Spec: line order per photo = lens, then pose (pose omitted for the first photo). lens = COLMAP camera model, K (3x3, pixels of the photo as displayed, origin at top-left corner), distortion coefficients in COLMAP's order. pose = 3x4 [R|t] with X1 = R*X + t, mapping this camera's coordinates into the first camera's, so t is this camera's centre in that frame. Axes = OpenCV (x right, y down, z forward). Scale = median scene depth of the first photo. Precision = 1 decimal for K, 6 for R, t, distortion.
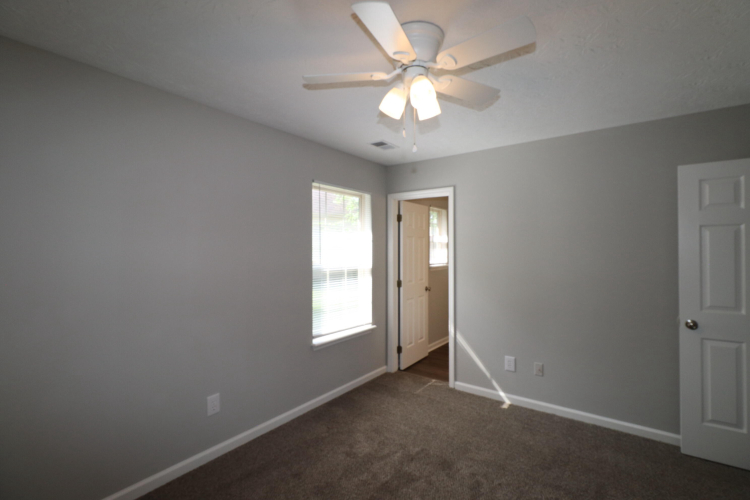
lens RADIAL K [[348.3, 0, 376.5], [0, 348.3, 246.1], [0, 0, 1]] dist [0.002495, -0.001648]
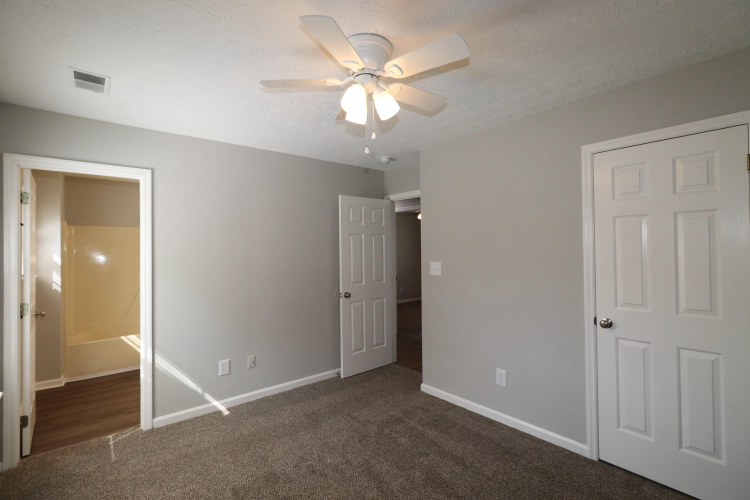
lens RADIAL K [[348.3, 0, 374.1], [0, 348.3, 245.9], [0, 0, 1]] dist [0.002495, -0.001648]
pose [[0.235446, 0.010335, 0.971833, -0.471757], [0.003955, 0.999925, -0.011593, 0.012227], [-0.971879, 0.006573, 0.235387, 0.371179]]
